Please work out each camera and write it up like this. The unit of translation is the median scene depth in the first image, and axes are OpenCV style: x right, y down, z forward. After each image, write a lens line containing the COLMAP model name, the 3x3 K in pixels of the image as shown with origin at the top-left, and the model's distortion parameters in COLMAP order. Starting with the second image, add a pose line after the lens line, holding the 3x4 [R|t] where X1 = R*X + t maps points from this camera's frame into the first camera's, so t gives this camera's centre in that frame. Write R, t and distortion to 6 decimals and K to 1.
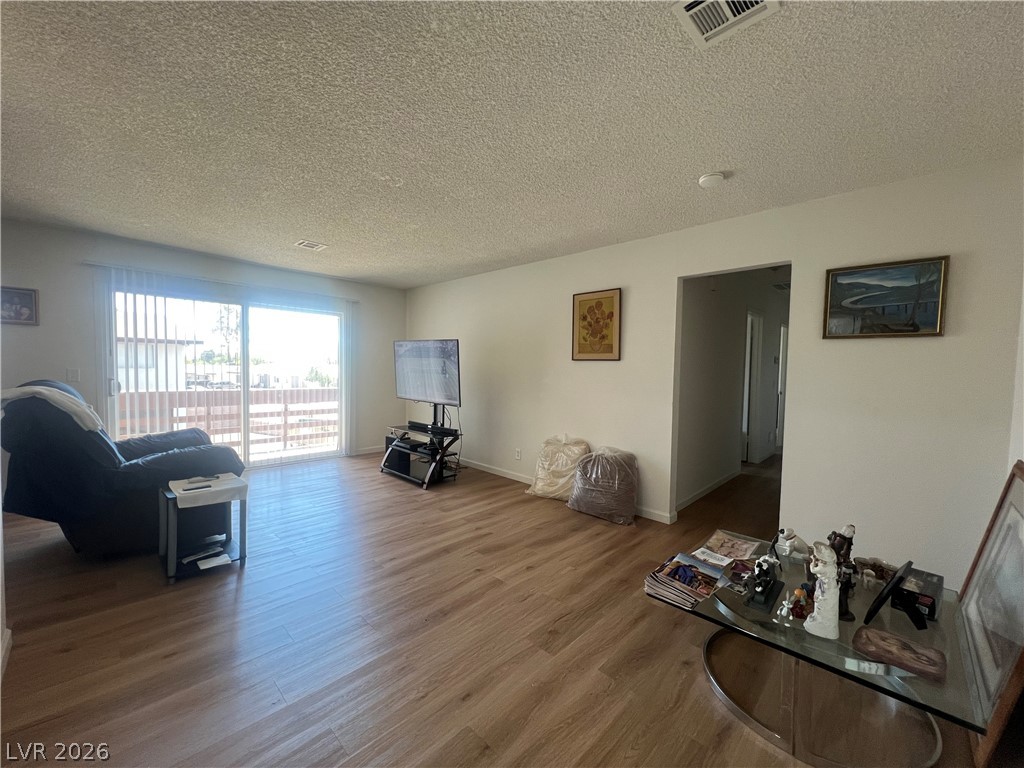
lens RADIAL K [[408.6, 0, 516.3], [0, 408.6, 385.5], [0, 0, 1]] dist [0.002919, -0.000815]
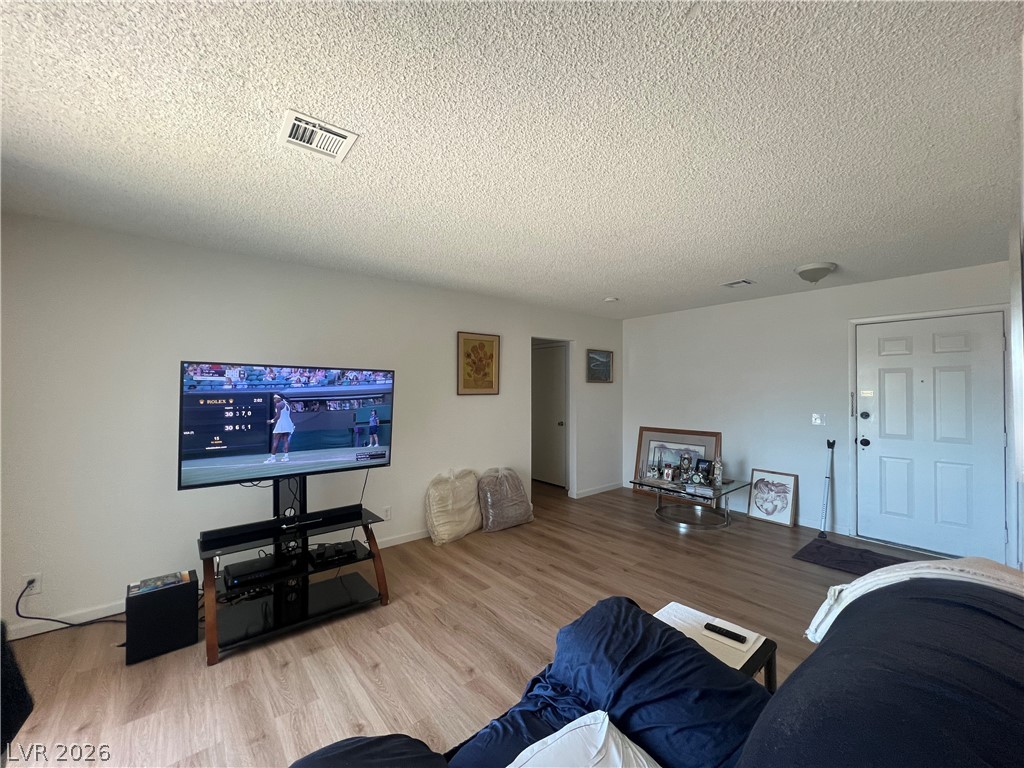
lens RADIAL K [[408.6, 0, 516.2], [0, 408.6, 383.3], [0, 0, 1]] dist [0.002919, -0.000815]
pose [[0.117375, -0.007520, 0.993059, -0.926161], [0.048753, 0.998809, 0.001801, -0.091947], [-0.991890, 0.048203, 0.117602, 0.785347]]
